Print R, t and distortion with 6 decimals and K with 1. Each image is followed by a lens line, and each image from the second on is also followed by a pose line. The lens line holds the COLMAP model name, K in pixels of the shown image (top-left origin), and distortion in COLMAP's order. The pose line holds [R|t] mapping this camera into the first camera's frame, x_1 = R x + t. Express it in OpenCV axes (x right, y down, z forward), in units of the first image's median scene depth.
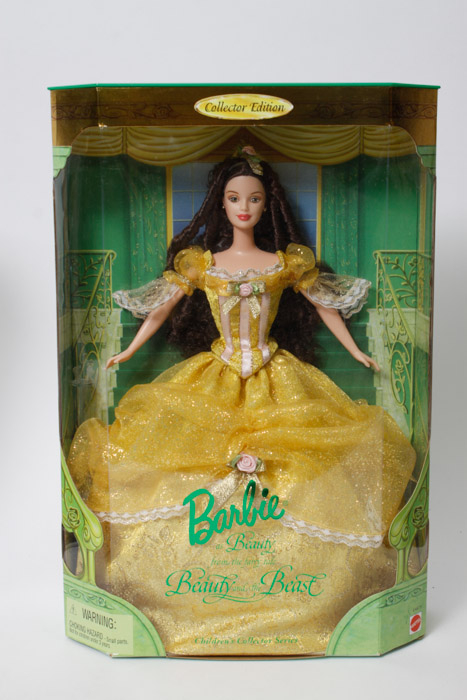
lens RADIAL K [[1178.1, 0, 233.5], [0, 1178.1, 350.0], [0, 0, 1]] dist [-0.029024, 0.028315]
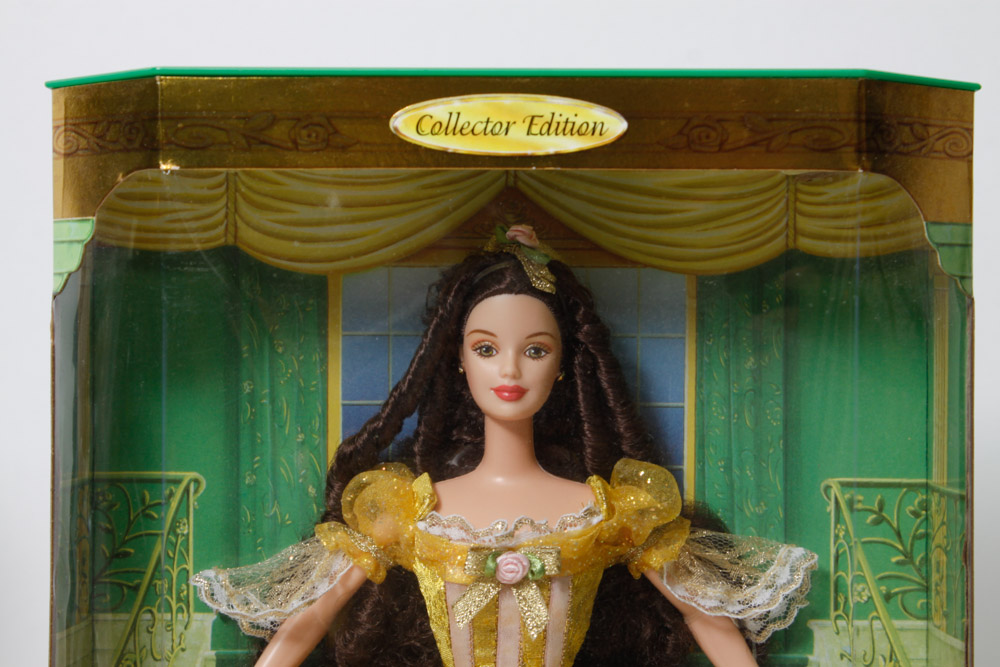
lens RADIAL K [[2404.0, 0, 500.0], [0, 2404.0, 333.5], [0, 0, 1]] dist [0.069228, 0.441129]
pose [[0.999896, 0.009167, -0.011152, 0.014594], [-0.010855, 0.986704, -0.162162, 0.004164], [0.009517, 0.162266, 0.986701, 0.156455]]
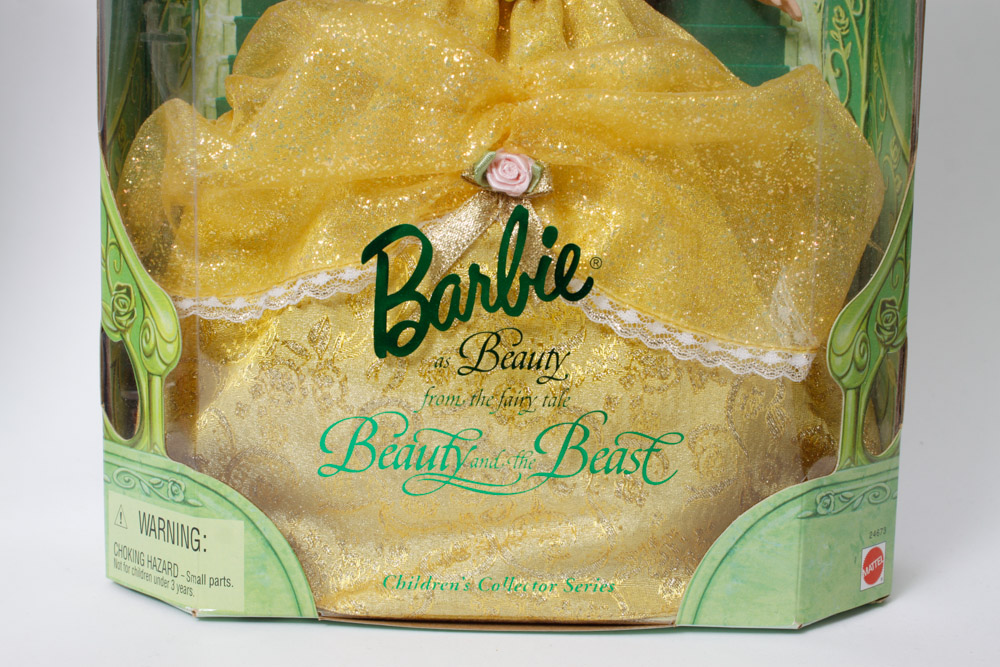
lens RADIAL K [[1529.2, 0, 480.3], [0, 1529.2, 334.1], [0, 0, 1]] dist [-0.029172, -0.040917]
pose [[0.999655, 0.023640, -0.011458, 0.008277], [-0.023978, 0.999254, -0.030285, 0.169051], [0.010734, 0.030549, 0.999476, 0.419330]]
